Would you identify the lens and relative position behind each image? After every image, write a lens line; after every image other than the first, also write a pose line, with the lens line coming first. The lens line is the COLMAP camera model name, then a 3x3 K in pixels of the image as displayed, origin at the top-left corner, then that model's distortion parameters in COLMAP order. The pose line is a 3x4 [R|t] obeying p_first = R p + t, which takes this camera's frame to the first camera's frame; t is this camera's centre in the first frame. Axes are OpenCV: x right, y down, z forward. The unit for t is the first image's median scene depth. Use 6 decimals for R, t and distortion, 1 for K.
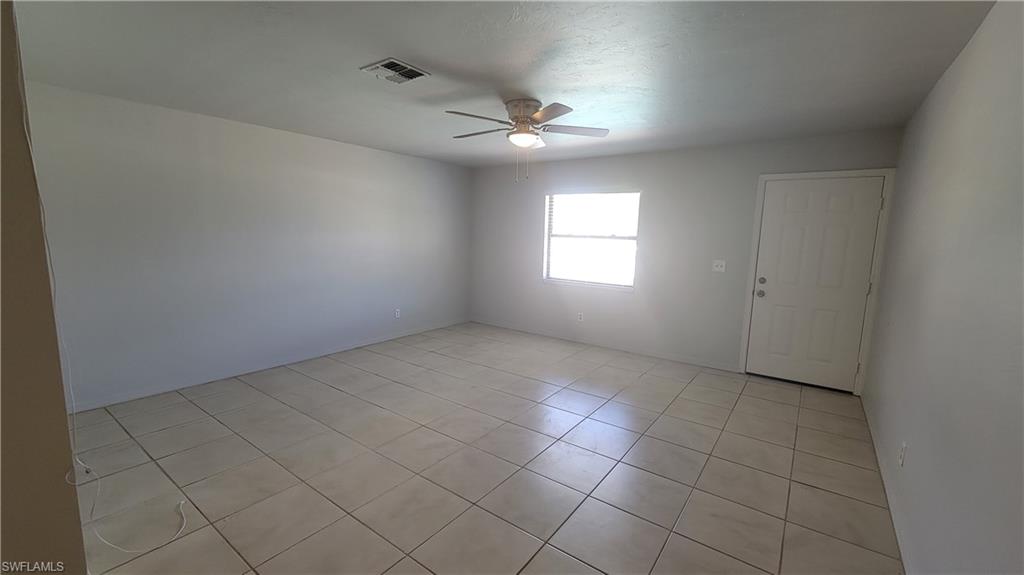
lens RADIAL K [[415.6, 0, 512.0], [0, 415.6, 287.5], [0, 0, 1]] dist [-0.003645, -0.000285]
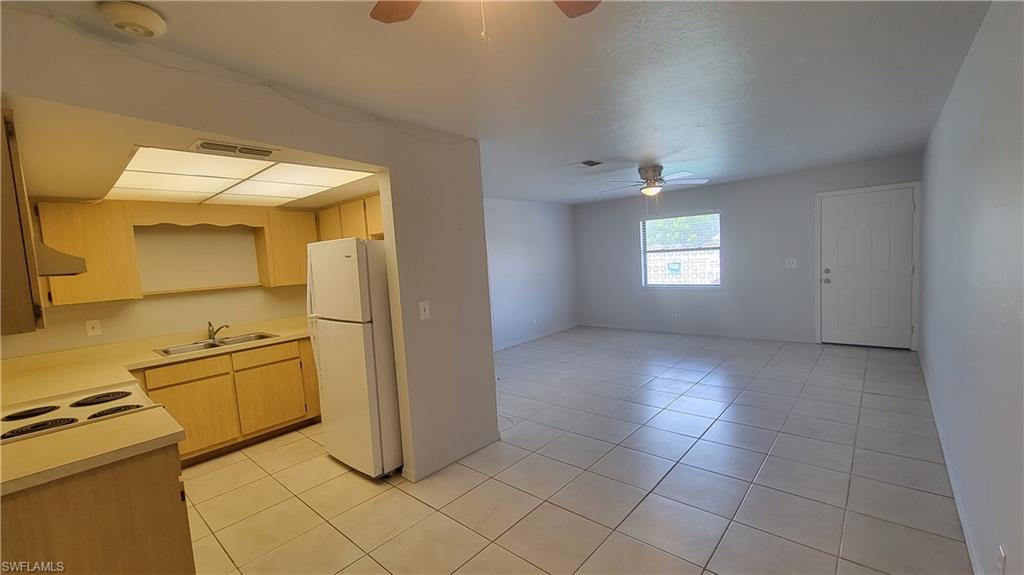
lens RADIAL K [[417.6, 0, 511.2], [0, 417.6, 289.8], [0, 0, 1]] dist [0.000573, -0.000454]
pose [[0.991743, -0.078007, -0.101788, -0.229903], [0.072700, 0.995844, -0.054850, 0.036734], [0.105643, 0.046997, 0.993293, -0.369748]]
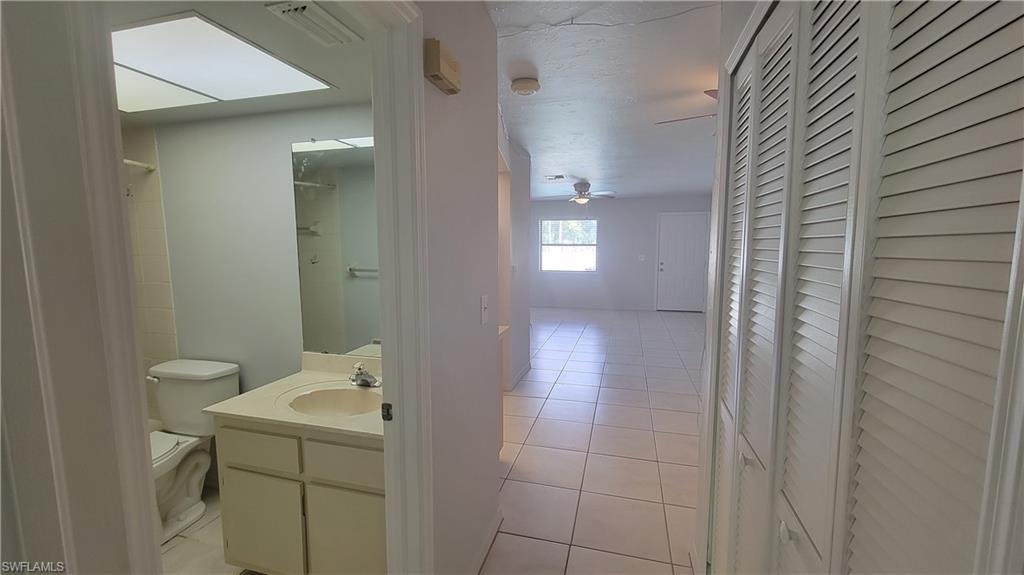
lens RADIAL K [[415.6, 0, 512.0], [0, 415.6, 287.5], [0, 0, 1]] dist [-0.003645, -0.000285]
pose [[0.935209, -0.061595, 0.348698, -0.704218], [0.070322, 0.997447, -0.012412, 0.064507], [-0.347043, 0.036129, 0.937153, -0.577280]]
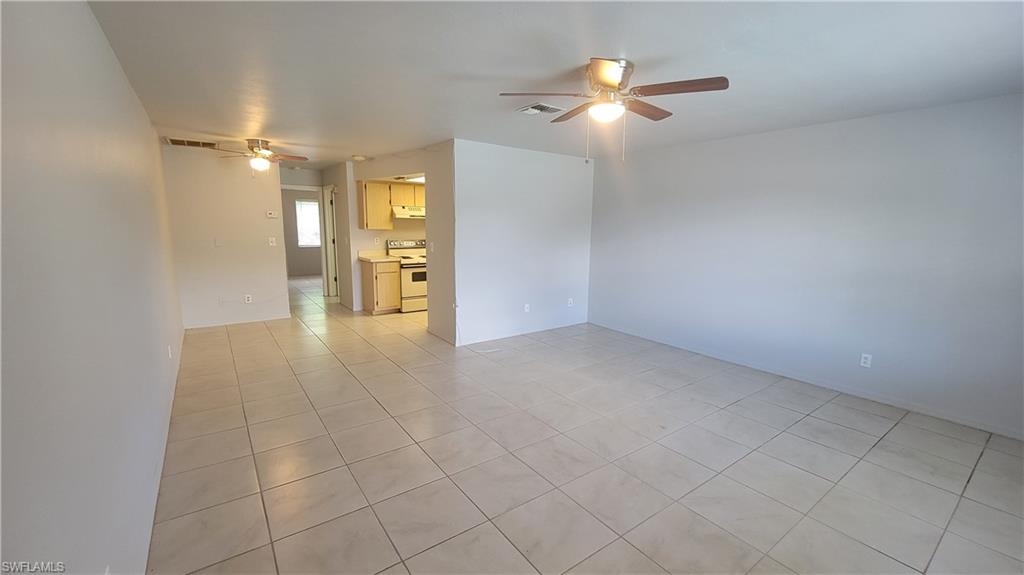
lens RADIAL K [[422.4, 0, 512.0], [0, 422.4, 287.5], [0, 0, 1]] dist [0.000527, -0.000078]
pose [[-0.299544, 0.112458, -0.947431, 0.561905], [-0.155317, 0.974035, 0.164722, -0.080068], [0.941355, 0.196494, -0.274300, 0.708987]]
